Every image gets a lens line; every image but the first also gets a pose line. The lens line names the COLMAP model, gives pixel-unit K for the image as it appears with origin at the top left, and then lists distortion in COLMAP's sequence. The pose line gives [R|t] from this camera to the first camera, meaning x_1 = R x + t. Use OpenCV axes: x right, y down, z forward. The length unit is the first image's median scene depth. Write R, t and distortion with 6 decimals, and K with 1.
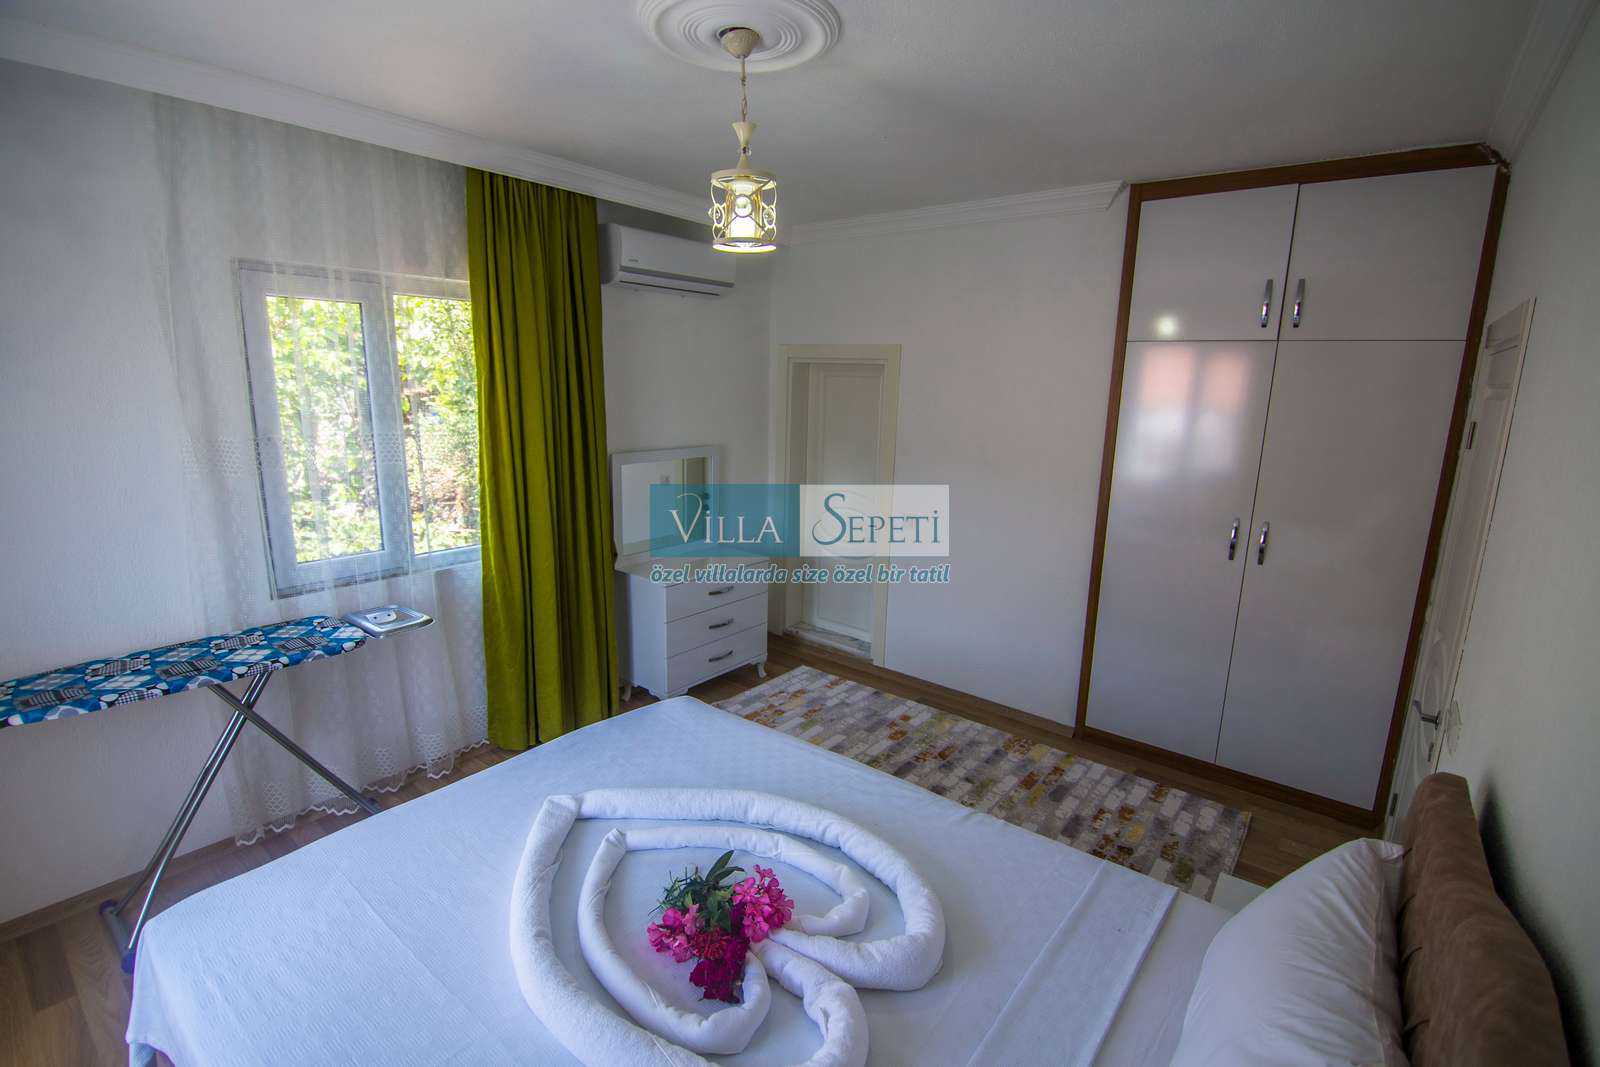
lens RADIAL K [[749.4, 0, 795.0], [0, 749.4, 529.9], [0, 0, 1]] dist [-0.001119, -0.000328]
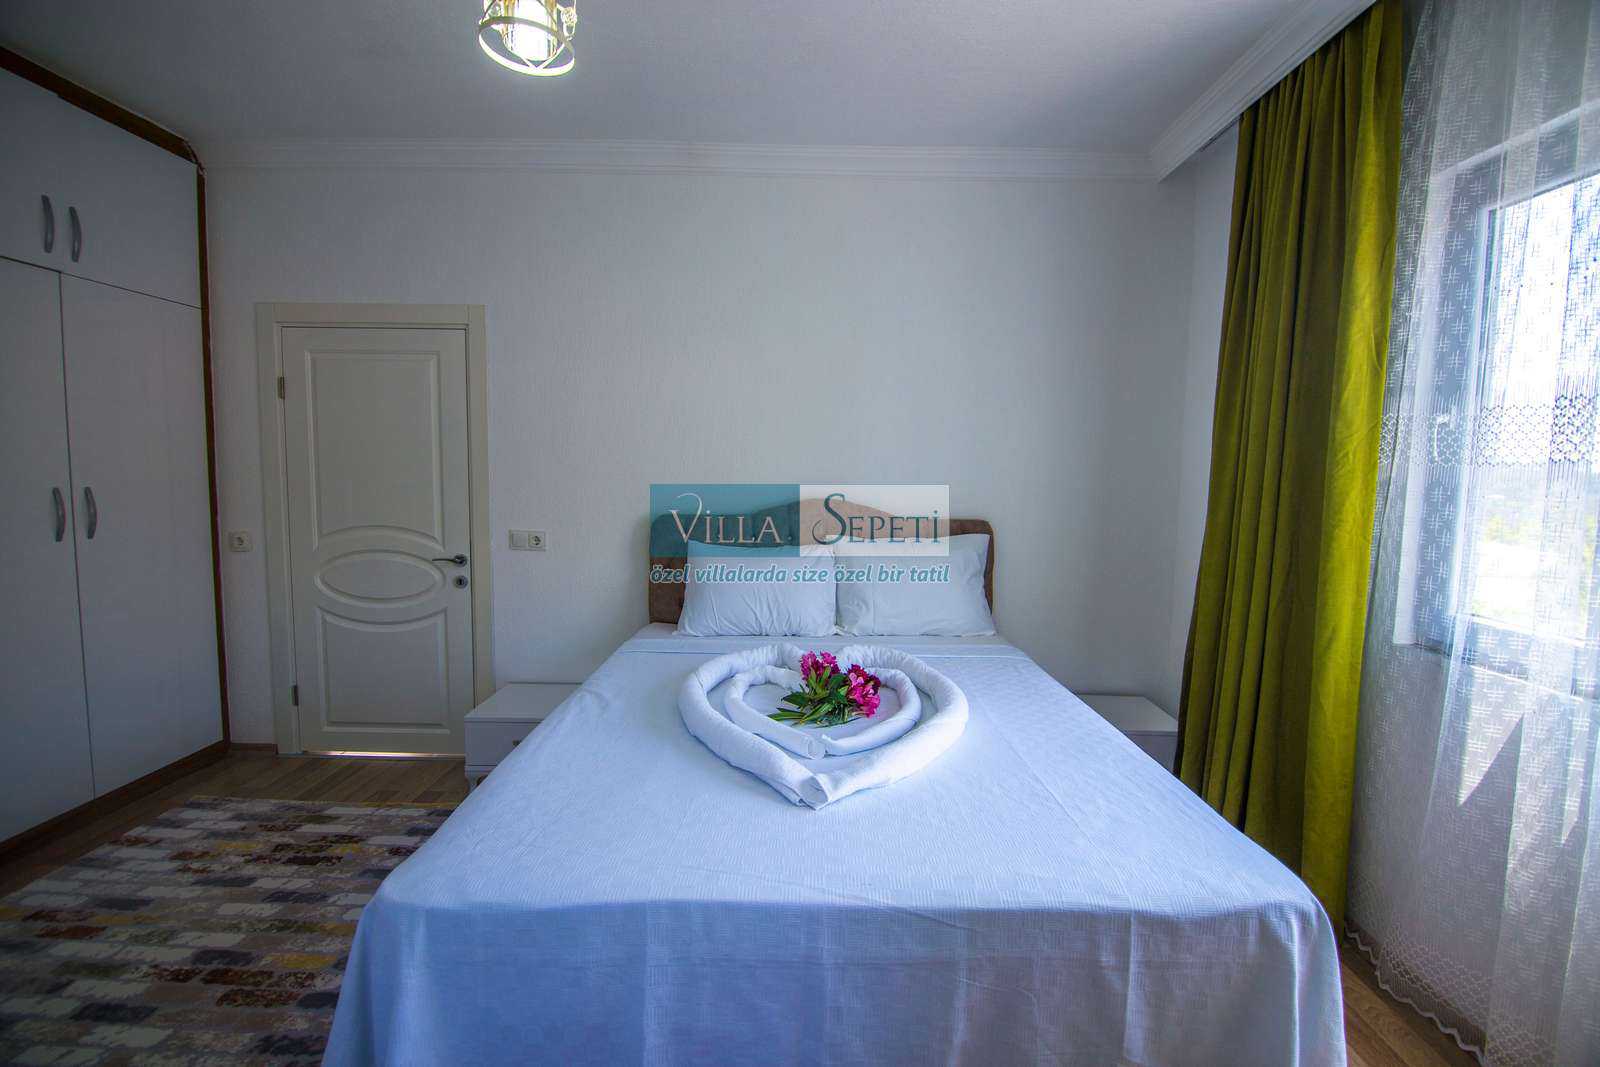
lens RADIAL K [[749.4, 0, 795.0], [0, 749.4, 529.9], [0, 0, 1]] dist [-0.001119, -0.000328]
pose [[-0.598632, -0.082870, 0.796726, -0.532470], [0.154522, 0.964005, 0.216372, -0.022355], [-0.785978, 0.252639, -0.564280, 0.854820]]
